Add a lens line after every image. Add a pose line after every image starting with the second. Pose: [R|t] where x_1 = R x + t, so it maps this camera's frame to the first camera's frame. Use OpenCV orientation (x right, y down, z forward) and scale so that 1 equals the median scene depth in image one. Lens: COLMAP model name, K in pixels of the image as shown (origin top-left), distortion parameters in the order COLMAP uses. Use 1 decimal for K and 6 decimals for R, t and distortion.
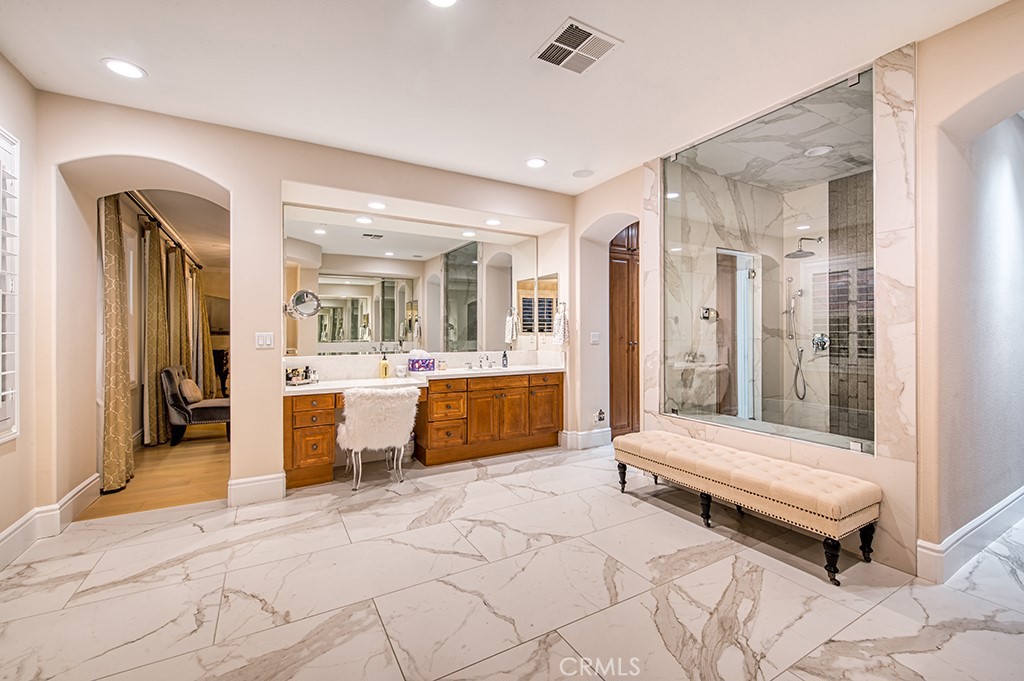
lens RADIAL K [[426.6, 0, 519.7], [0, 426.6, 334.4], [0, 0, 1]] dist [0.000038, -0.000931]
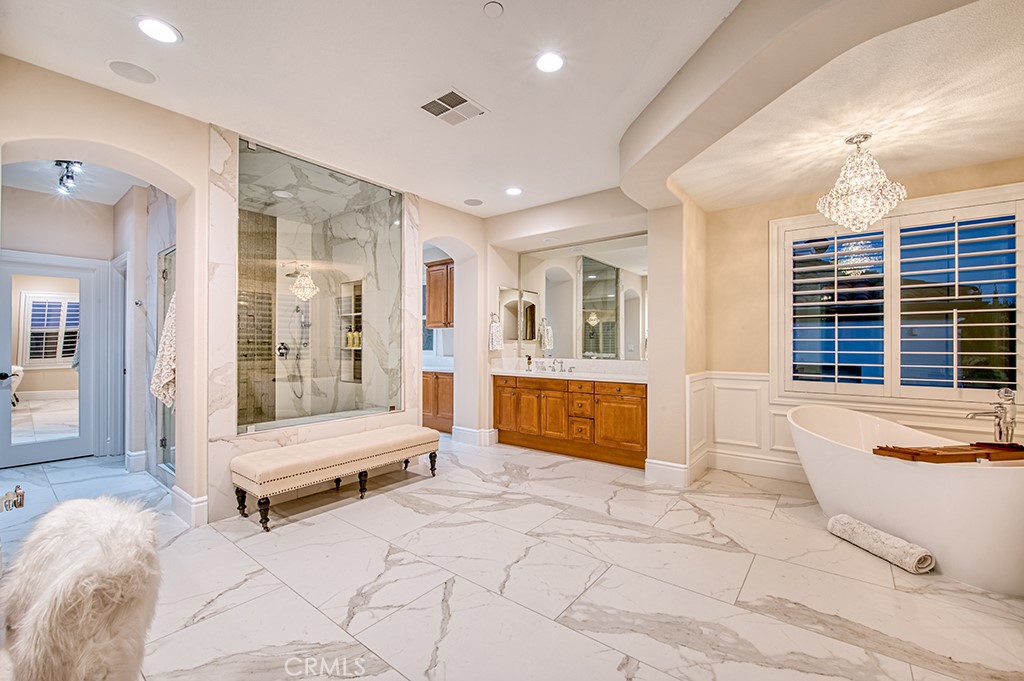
lens RADIAL K [[426.6, 0, 518.4], [0, 426.6, 343.0], [0, 0, 1]] dist [0.000038, -0.000931]
pose [[-0.376192, 0.003104, 0.926536, -1.046049], [0.001799, 0.999995, -0.002619, 0.007257], [-0.926540, 0.000682, -0.376196, 1.253824]]
